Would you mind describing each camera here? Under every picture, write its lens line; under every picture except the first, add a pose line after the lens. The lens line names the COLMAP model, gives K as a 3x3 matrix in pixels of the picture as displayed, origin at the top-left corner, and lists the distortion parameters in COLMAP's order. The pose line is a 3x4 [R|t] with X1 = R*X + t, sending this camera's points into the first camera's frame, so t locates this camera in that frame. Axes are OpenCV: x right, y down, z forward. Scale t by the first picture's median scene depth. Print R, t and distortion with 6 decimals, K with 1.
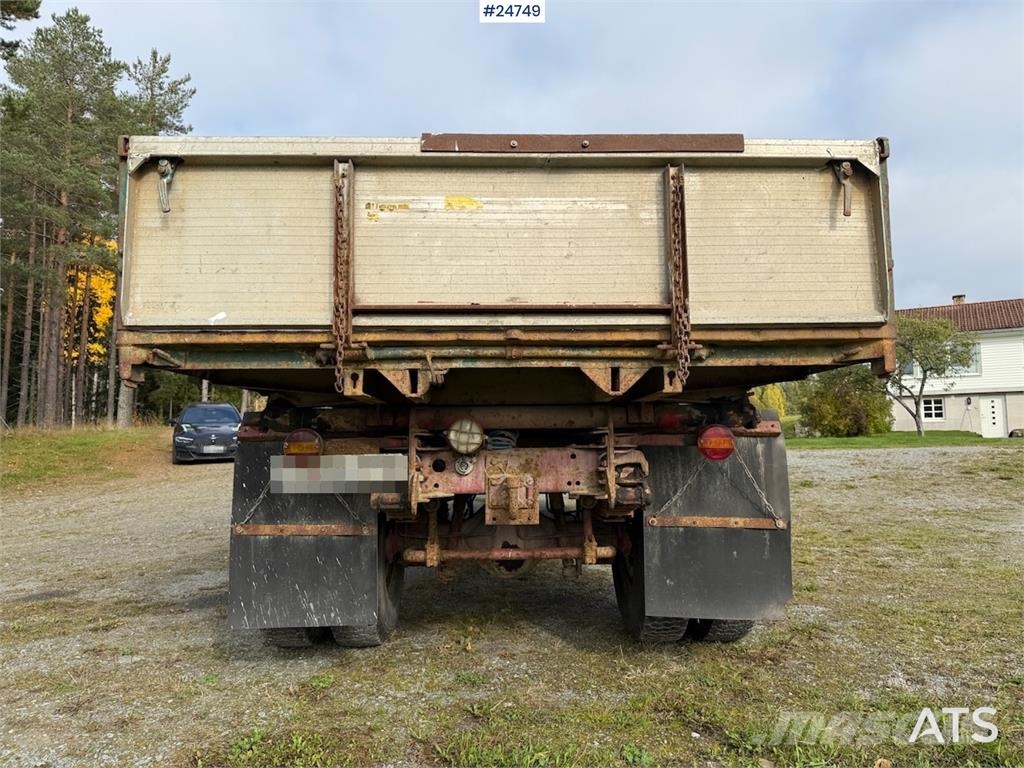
lens RADIAL K [[731.8, 0, 516.5], [0, 731.8, 378.5], [0, 0, 1]] dist [0.051780, -0.040066]
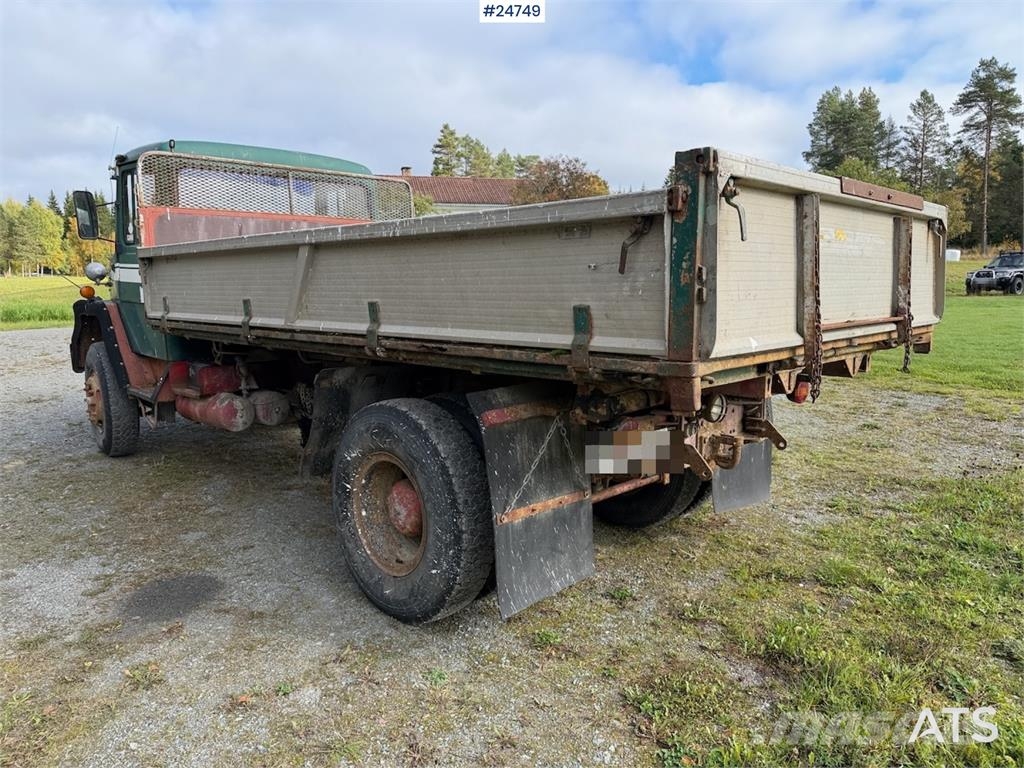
lens RADIAL K [[731.8, 0, 507.0], [0, 731.8, 380.6], [0, 0, 1]] dist [0.051780, -0.040066]
pose [[0.715674, -0.088086, 0.692858, -1.087429], [-0.064968, 0.979318, 0.191612, -0.165585], [-0.695406, -0.182146, 0.695150, 0.391205]]
